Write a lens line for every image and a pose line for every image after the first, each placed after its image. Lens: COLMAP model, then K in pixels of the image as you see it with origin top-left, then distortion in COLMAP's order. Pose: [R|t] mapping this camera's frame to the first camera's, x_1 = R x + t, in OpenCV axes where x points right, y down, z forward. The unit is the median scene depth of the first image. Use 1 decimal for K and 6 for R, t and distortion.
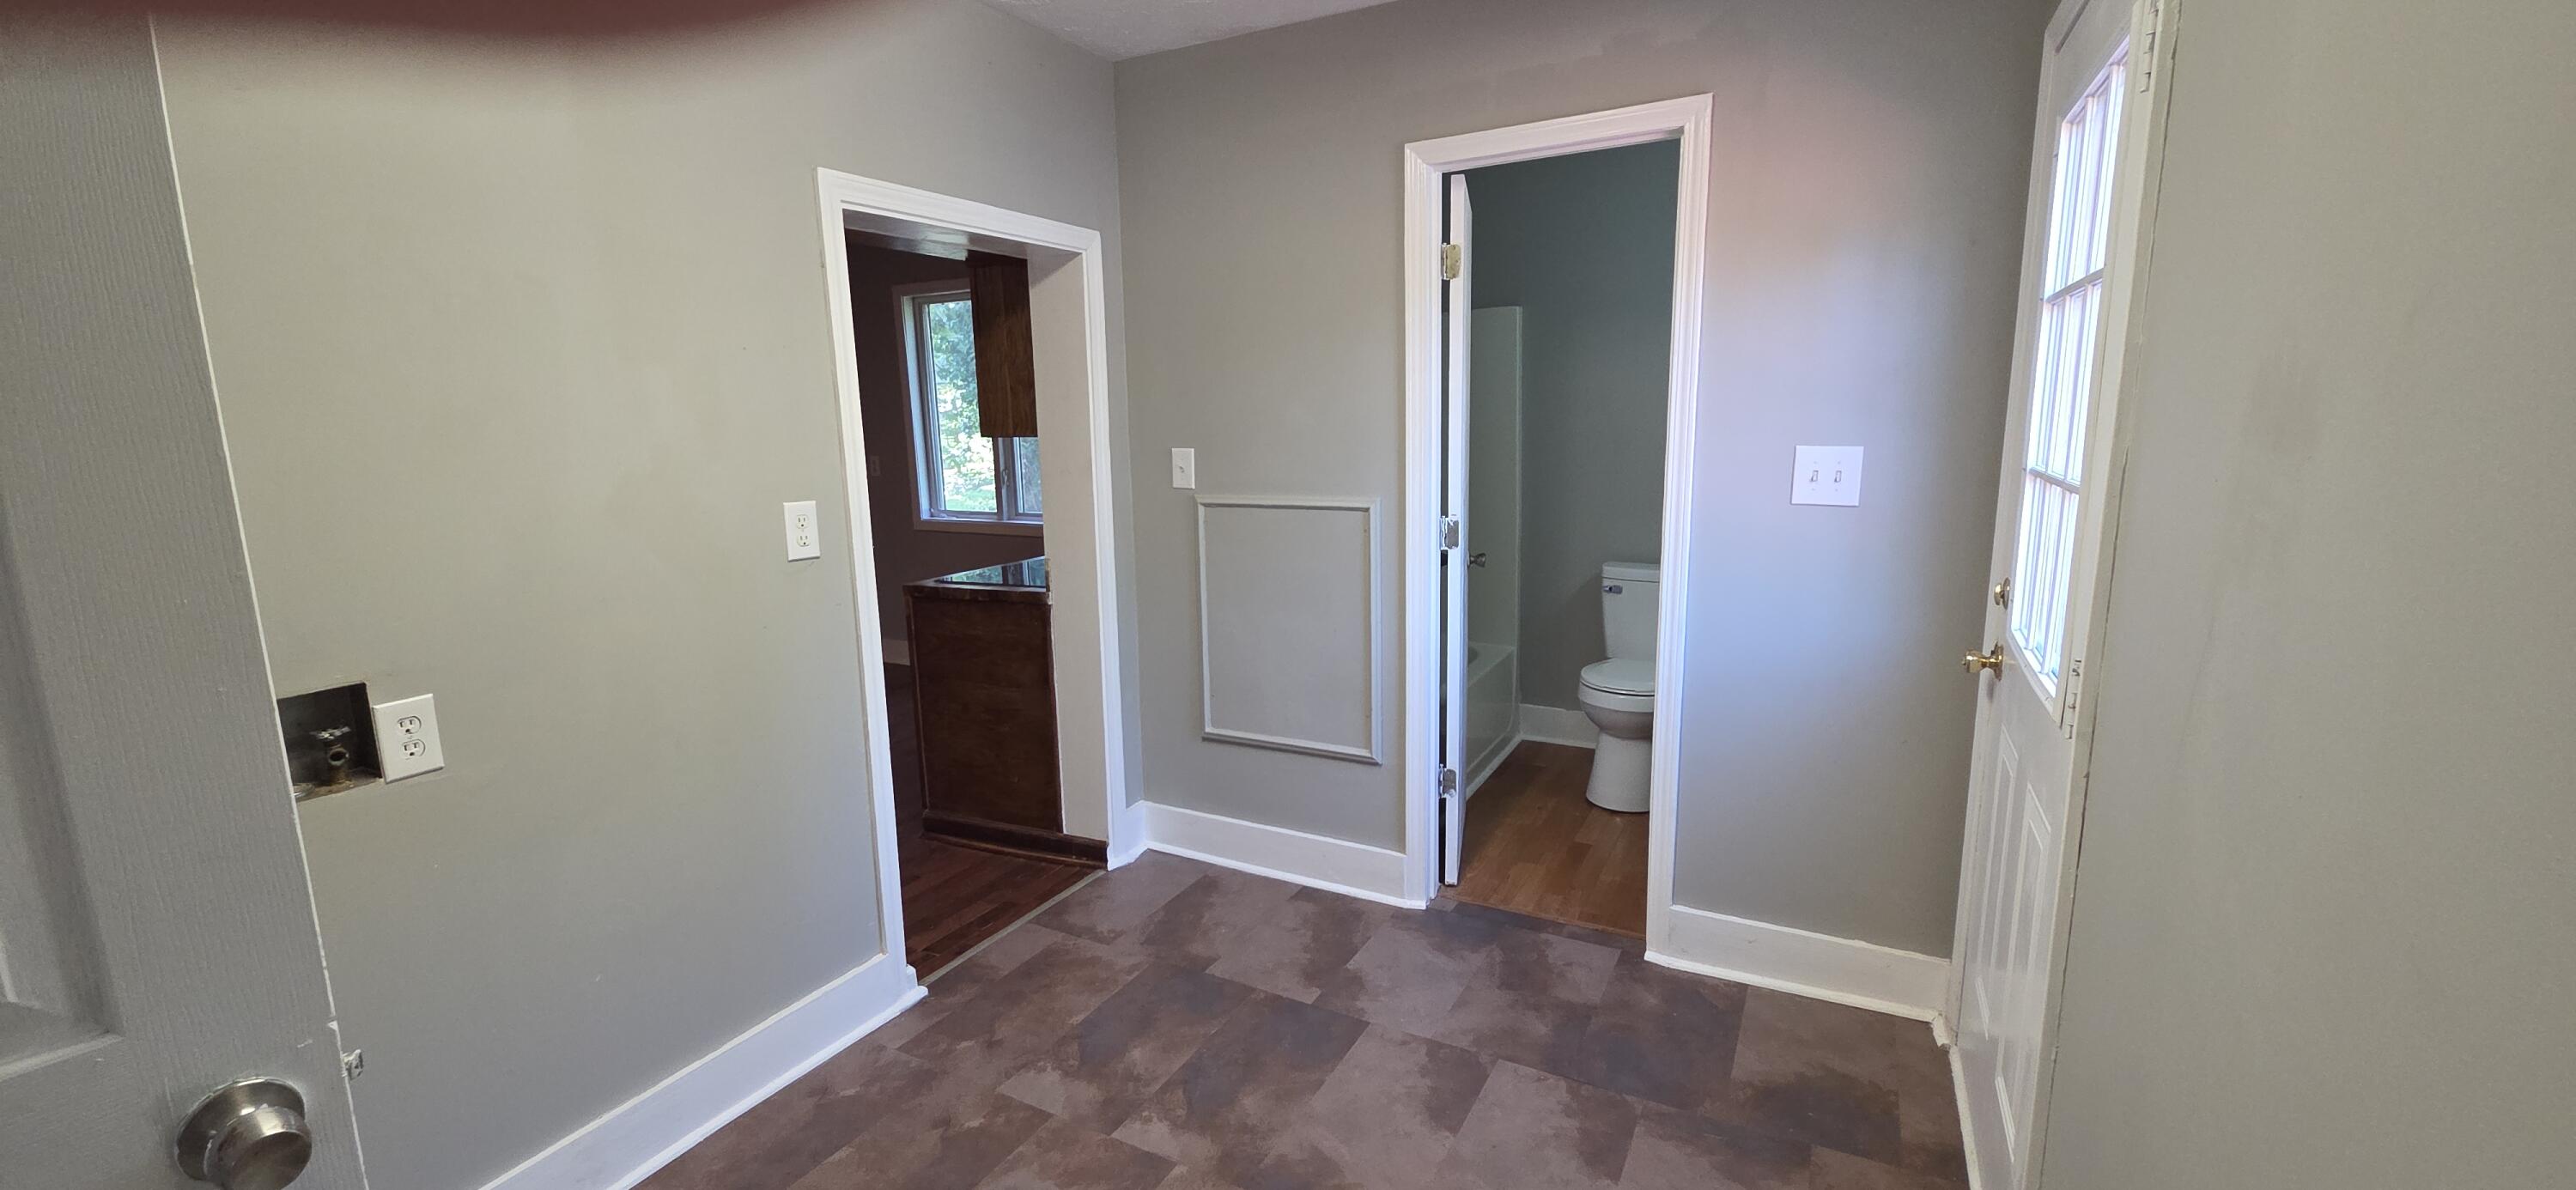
lens RADIAL K [[1057.3, 0, 1248.1], [0, 1057.3, 599.9], [0, 0, 1]] dist [0.002407, 0.000059]
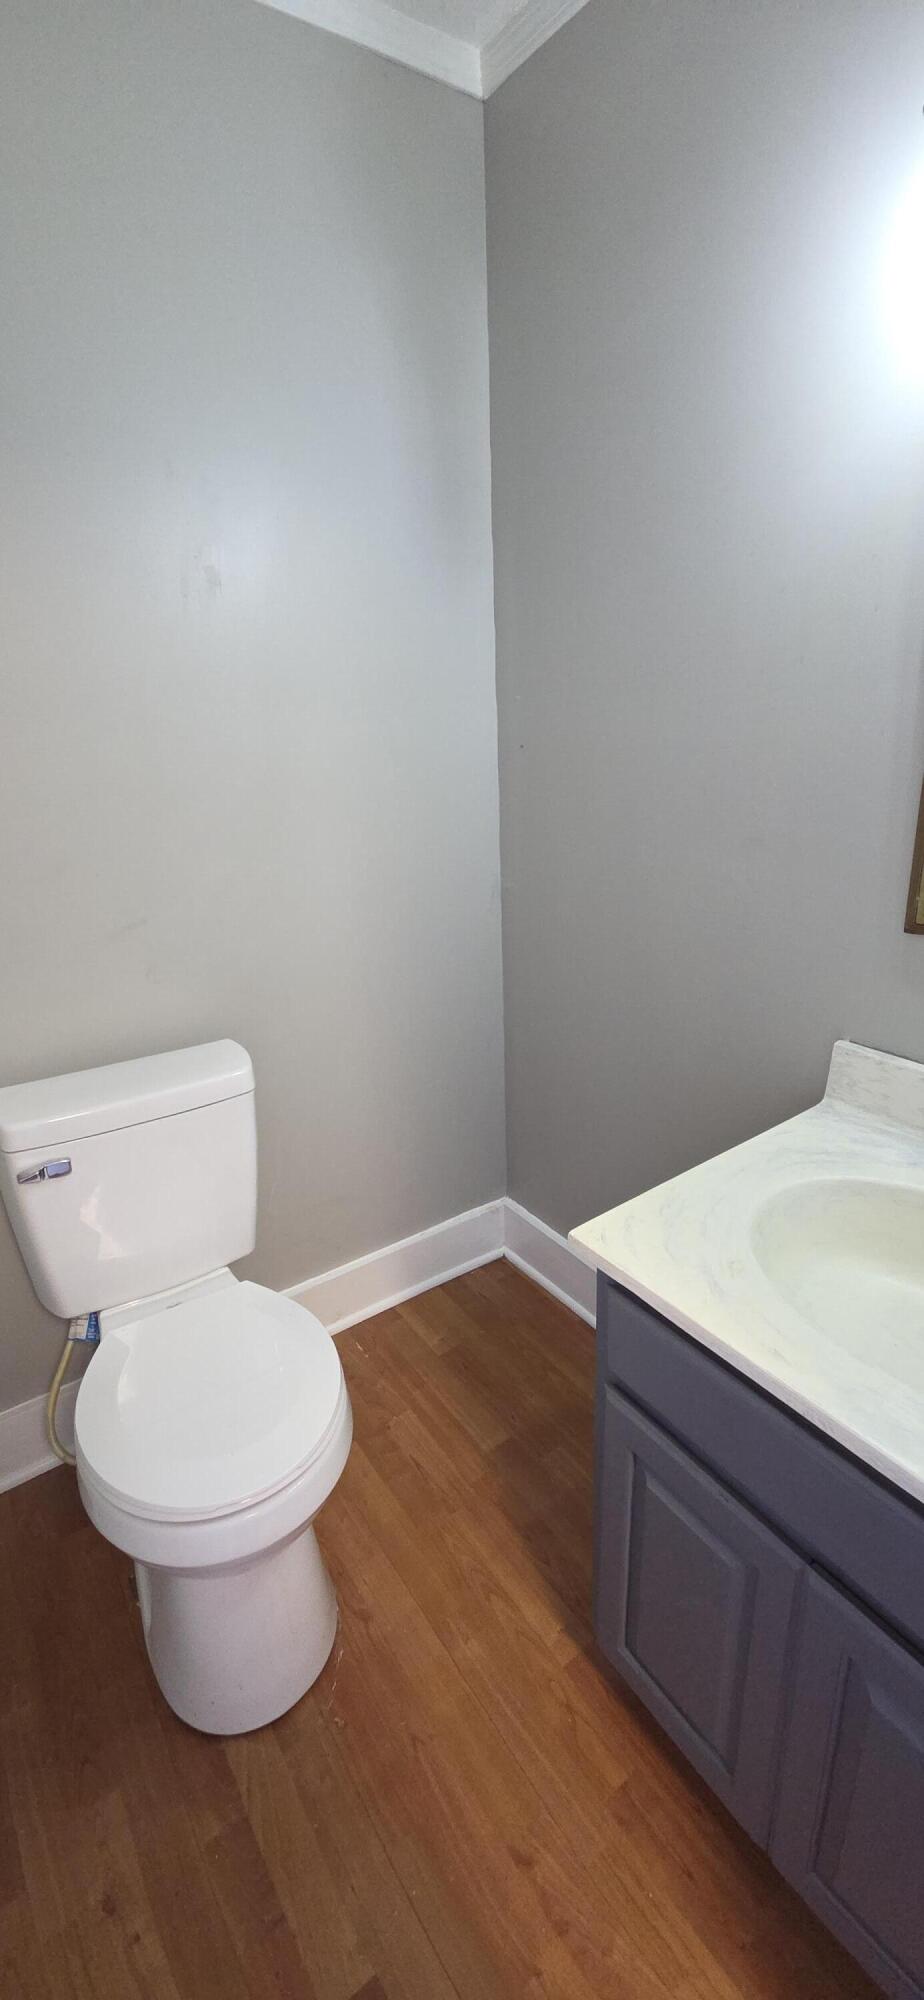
lens RADIAL K [[820.9, 0, 456.6], [0, 820.9, 989.7], [0, 0, 1]] dist [0.002407, 0.000059]
pose [[0.433088, -0.270350, 0.859852, 0.166278], [0.182737, 0.960484, 0.209949, -0.109819], [-0.882633, 0.066200, 0.465377, 0.713681]]
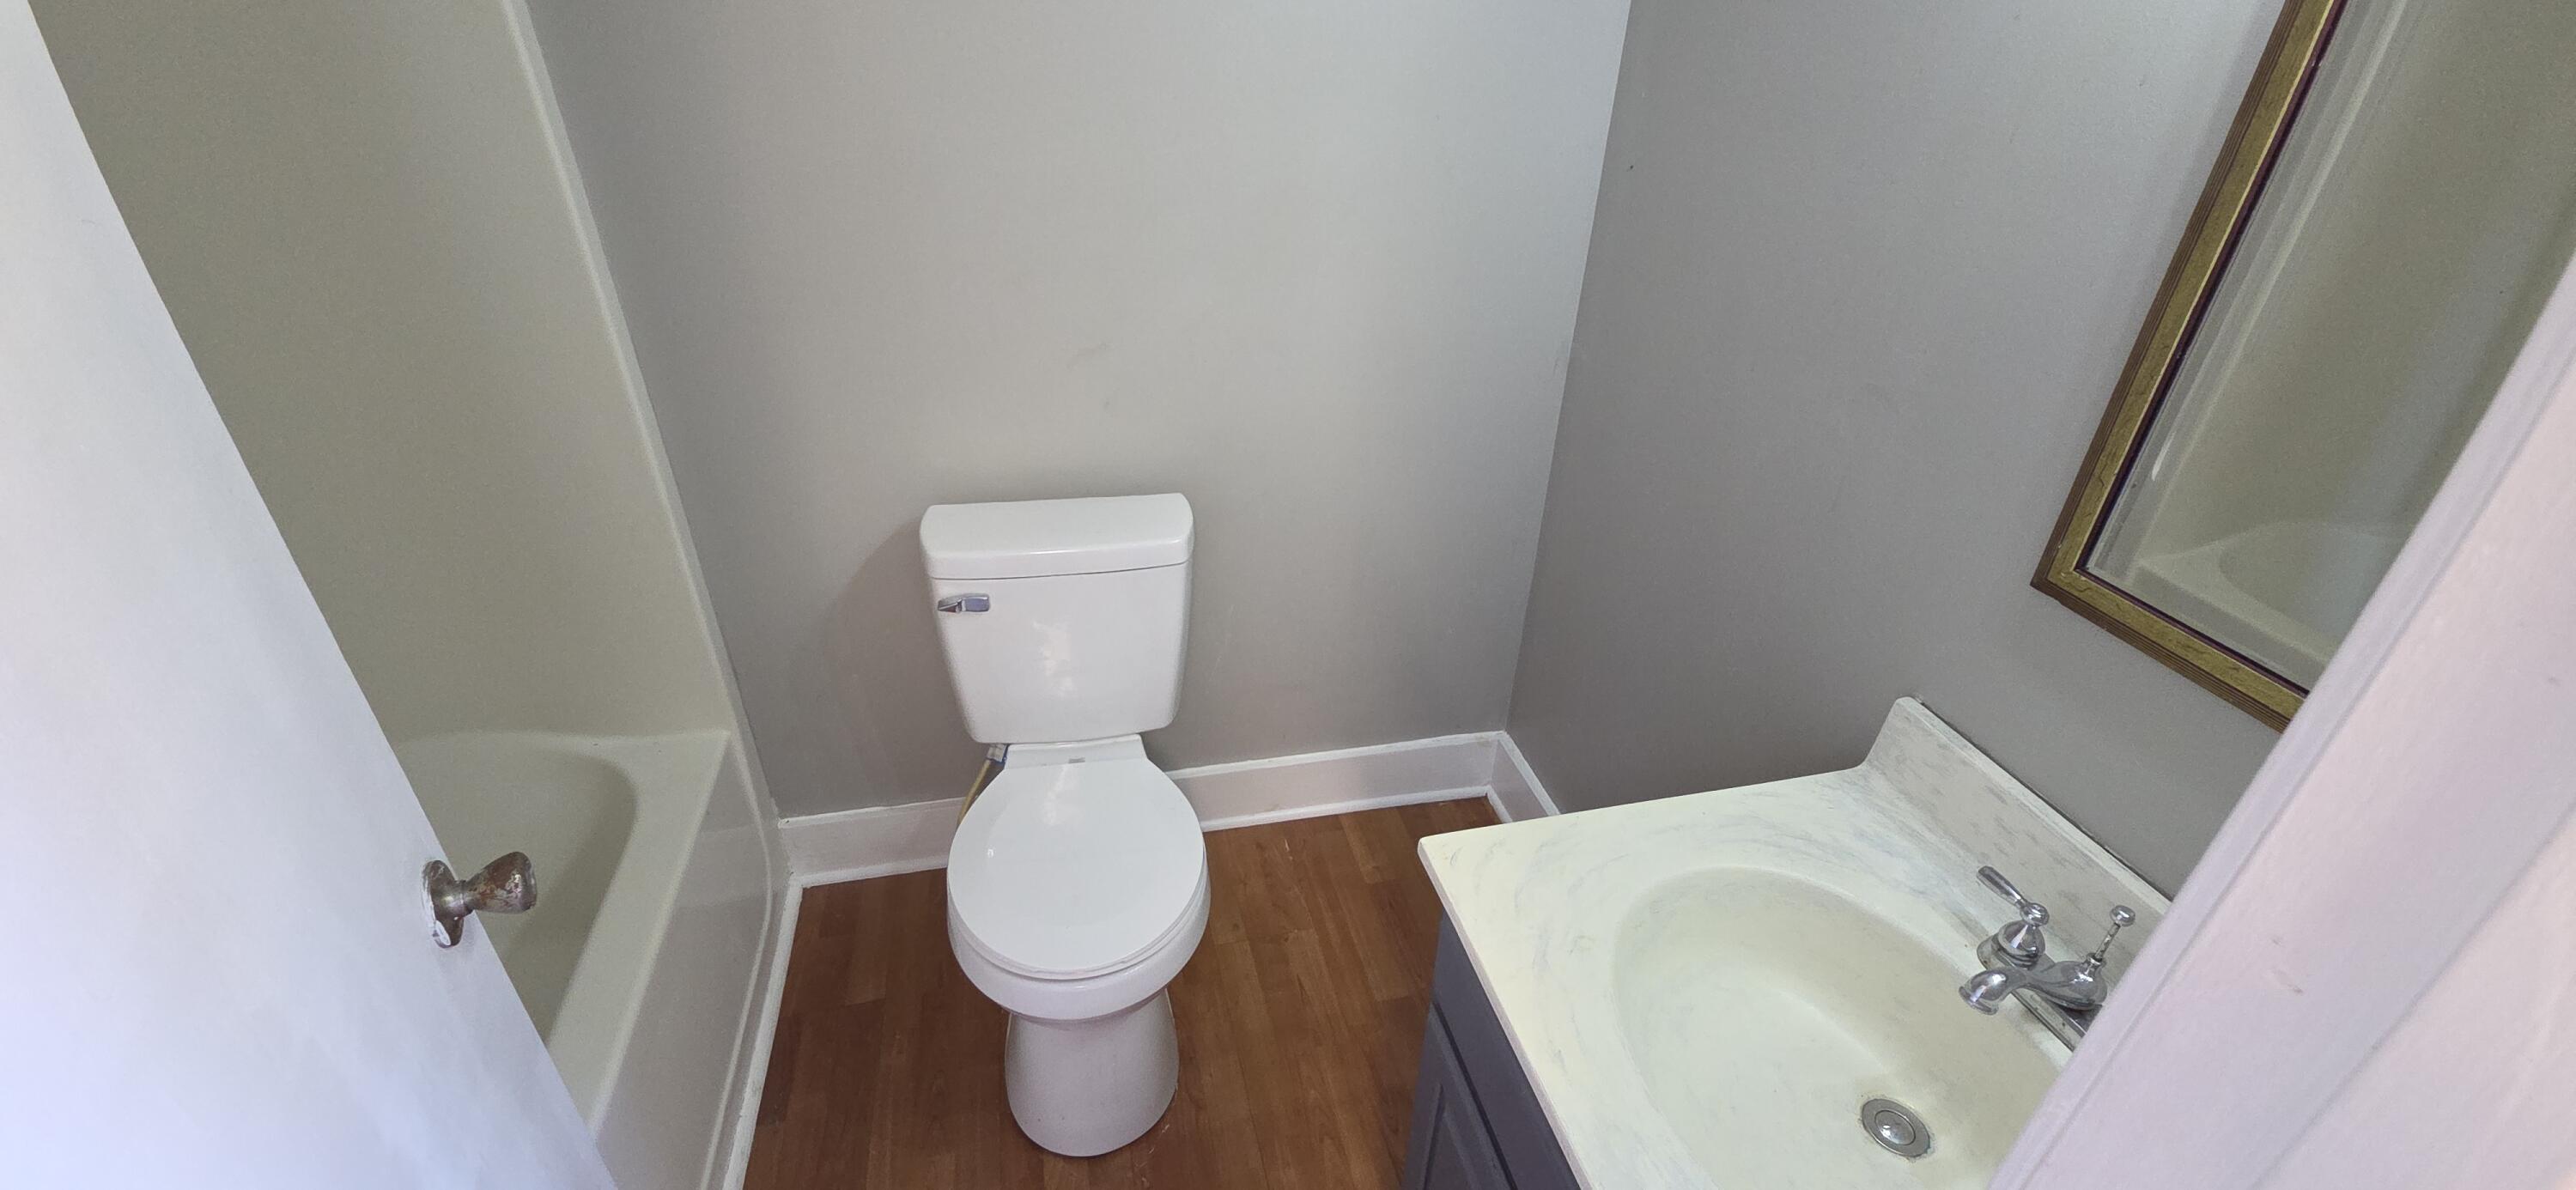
lens RADIAL K [[1057.3, 0, 1248.1], [0, 1057.3, 599.9], [0, 0, 1]] dist [0.002407, 0.000059]
pose [[0.750629, -0.310521, 0.583210, 0.196869], [0.086470, 0.921258, 0.379218, -0.147050], [-0.655042, -0.234222, 0.718373, 0.650655]]
